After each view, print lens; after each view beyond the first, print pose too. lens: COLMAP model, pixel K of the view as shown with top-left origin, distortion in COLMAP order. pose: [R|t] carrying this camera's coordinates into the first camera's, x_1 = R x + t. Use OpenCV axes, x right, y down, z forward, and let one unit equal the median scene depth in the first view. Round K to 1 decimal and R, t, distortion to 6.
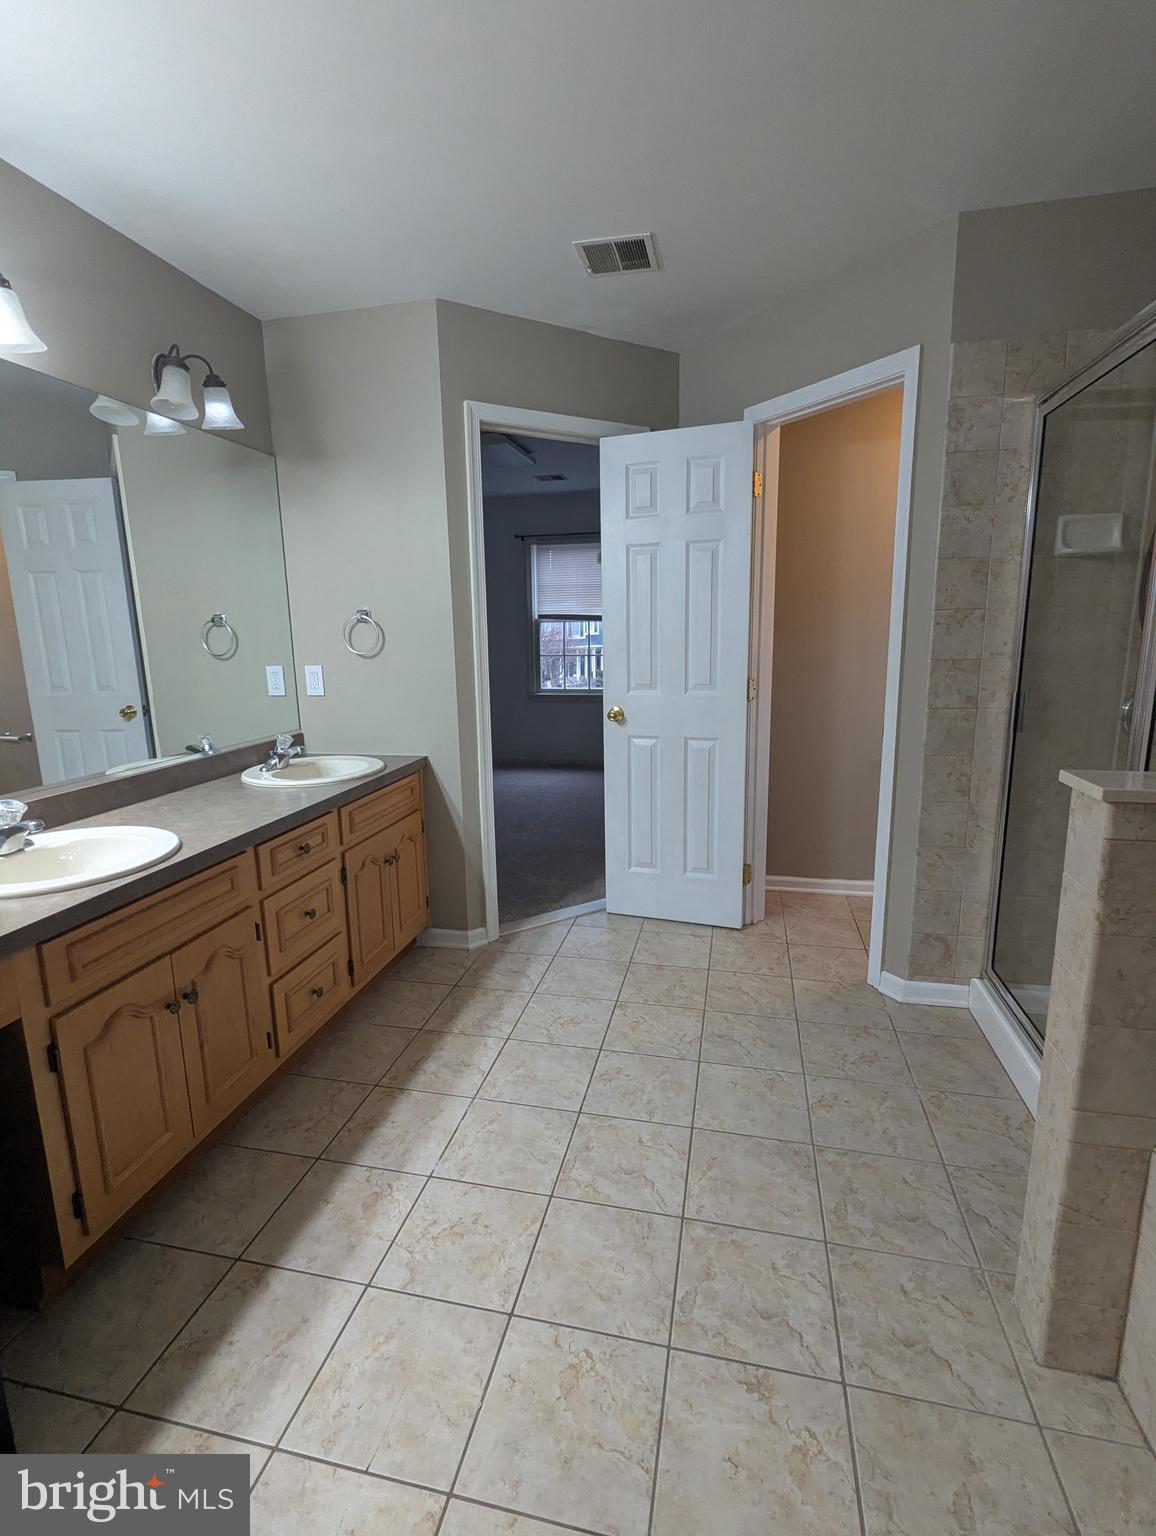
lens RADIAL K [[727.2, 0, 577.3], [0, 727.2, 767.2], [0, 0, 1]] dist [-0.001301, 0.001121]
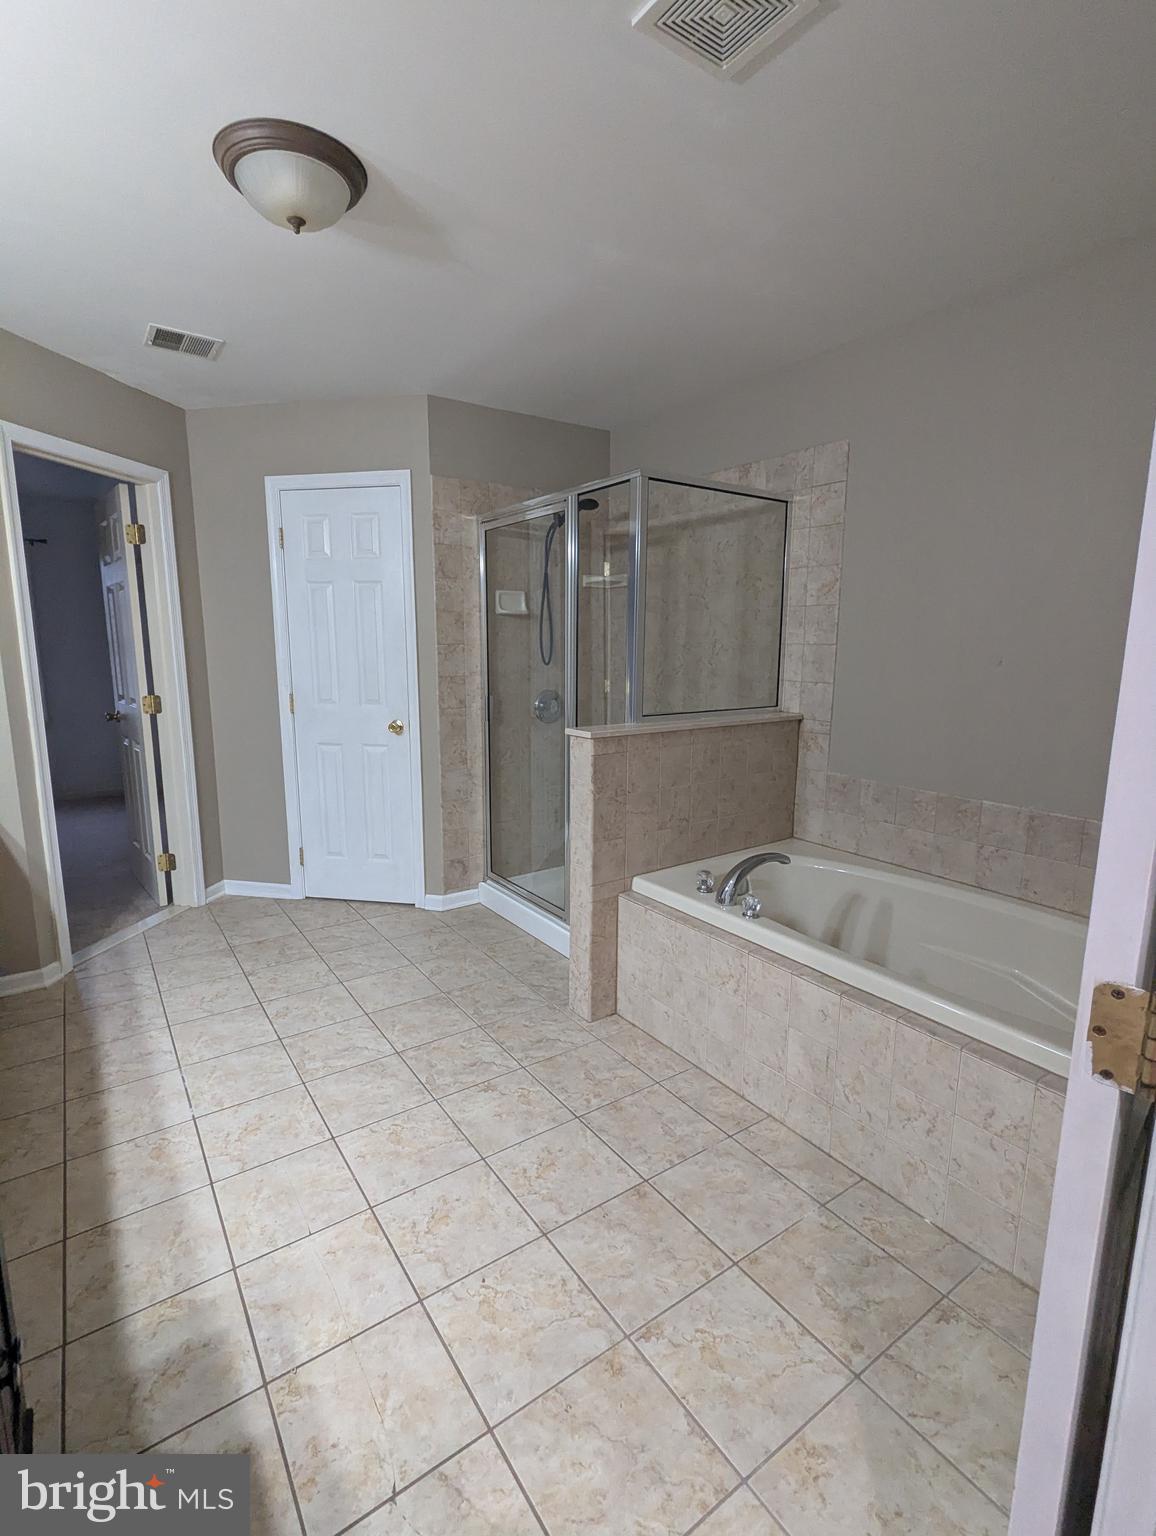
lens RADIAL K [[727.2, 0, 572.3], [0, 727.2, 768.0], [0, 0, 1]] dist [-0.001301, 0.001121]
pose [[0.672574, -0.105112, 0.732527, -0.465912], [0.124003, 0.991873, 0.028472, 0.032708], [-0.729567, 0.071686, 0.680142, -0.226779]]
